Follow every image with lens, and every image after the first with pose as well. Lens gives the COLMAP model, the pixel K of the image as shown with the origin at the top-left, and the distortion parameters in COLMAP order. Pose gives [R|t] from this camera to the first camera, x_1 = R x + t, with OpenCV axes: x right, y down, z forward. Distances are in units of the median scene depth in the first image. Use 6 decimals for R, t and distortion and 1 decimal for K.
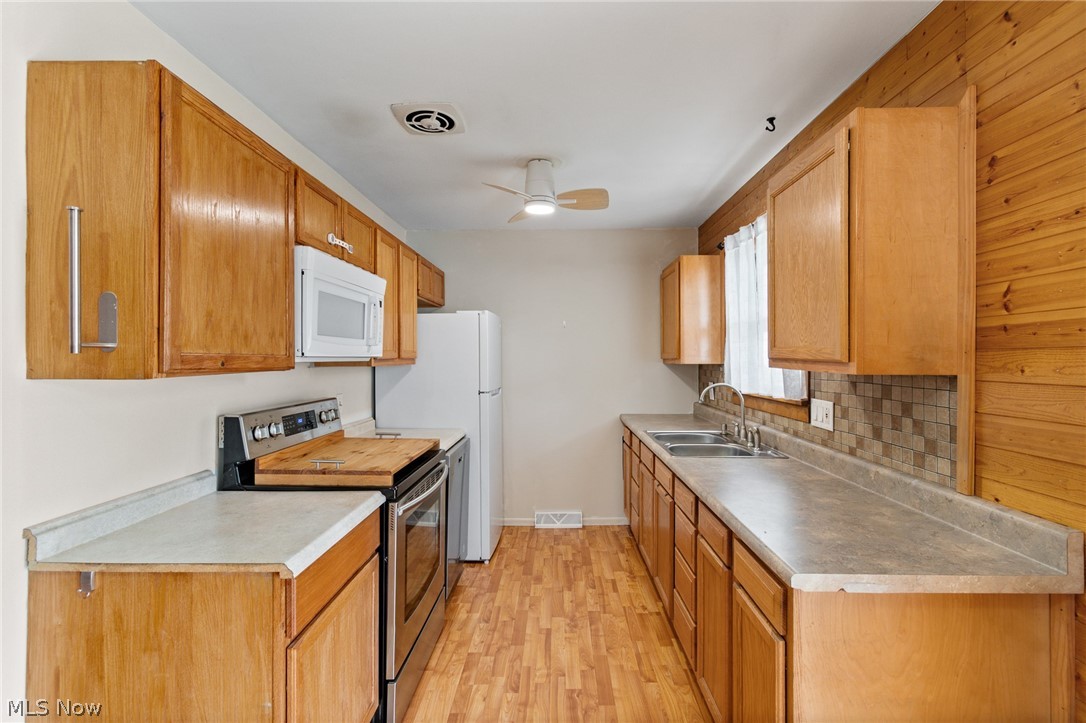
lens RADIAL K [[479.8, 0, 539.6], [0, 479.8, 354.7], [0, 0, 1]] dist [0.003311, -0.000805]
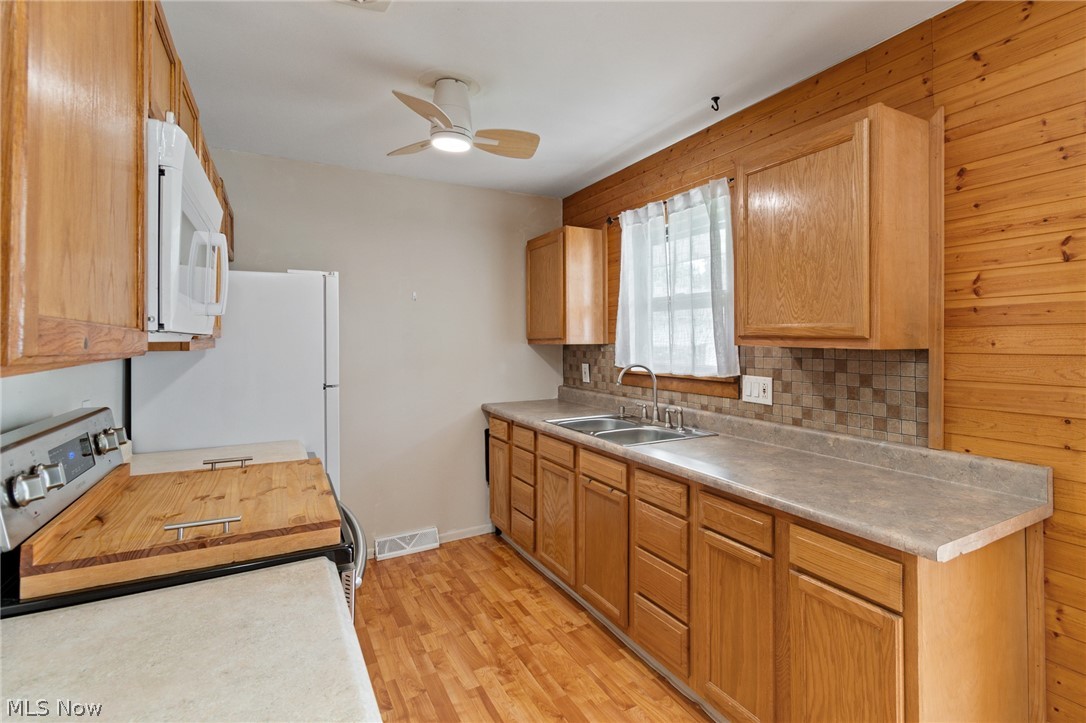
lens RADIAL K [[521.6, 0, 570.1], [0, 521.6, 331.9], [0, 0, 1]] dist [0.006567, -0.002604]
pose [[0.850735, 0.005522, 0.525566, -0.389416], [-0.000292, 0.999950, -0.010034, 0.010207], [-0.525595, 0.008383, 0.850694, 0.262231]]
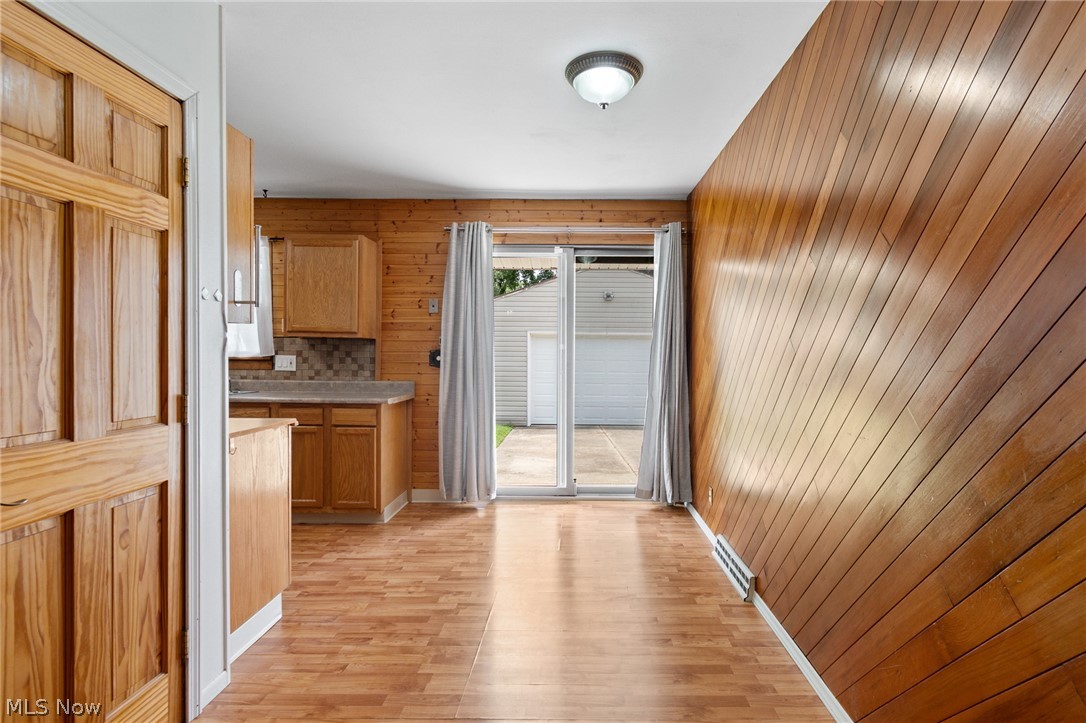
lens RADIAL K [[521.6, 0, 563.6], [0, 521.6, 361.4], [0, 0, 1]] dist [0.006567, -0.002604]
pose [[-0.023649, -0.012408, 0.999643, -1.551408], [-0.011531, 0.999860, 0.012138, 0.087958], [-0.999654, -0.011240, -0.023788, -0.016901]]
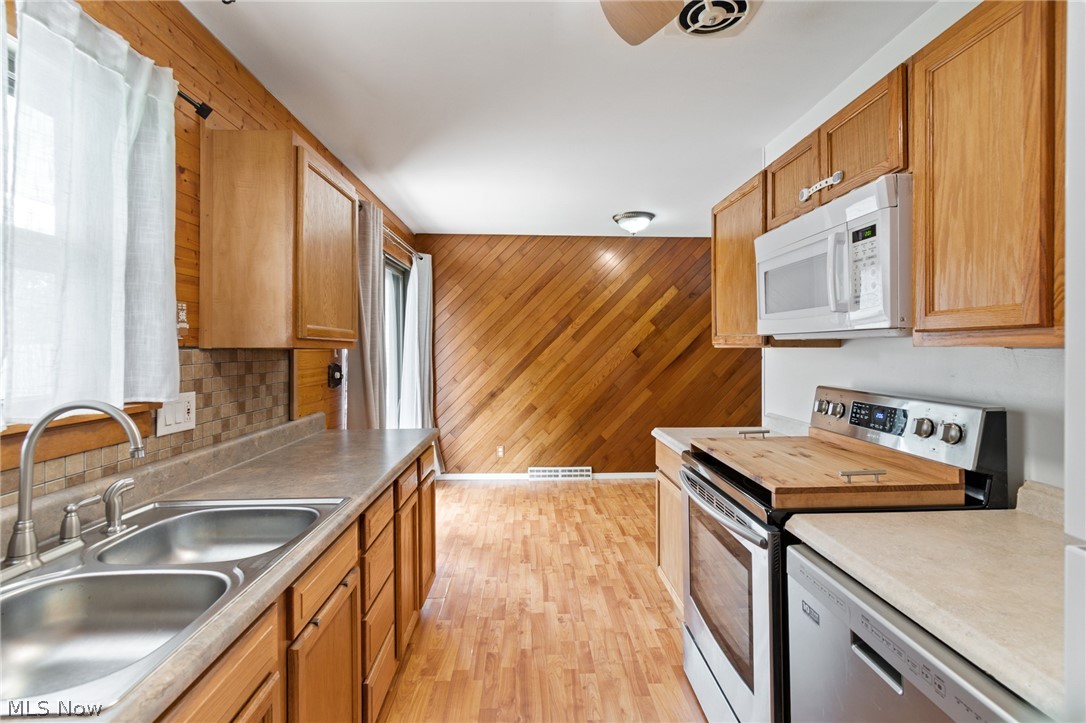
lens RADIAL K [[479.8, 0, 511.7], [0, 479.8, 345.1], [0, 0, 1]] dist [0.003311, -0.000805]
pose [[-0.999959, 0.003850, -0.008251, 0.092694], [0.003935, 0.999939, -0.010285, 0.033227], [0.008211, -0.010317, -0.999913, 1.874562]]
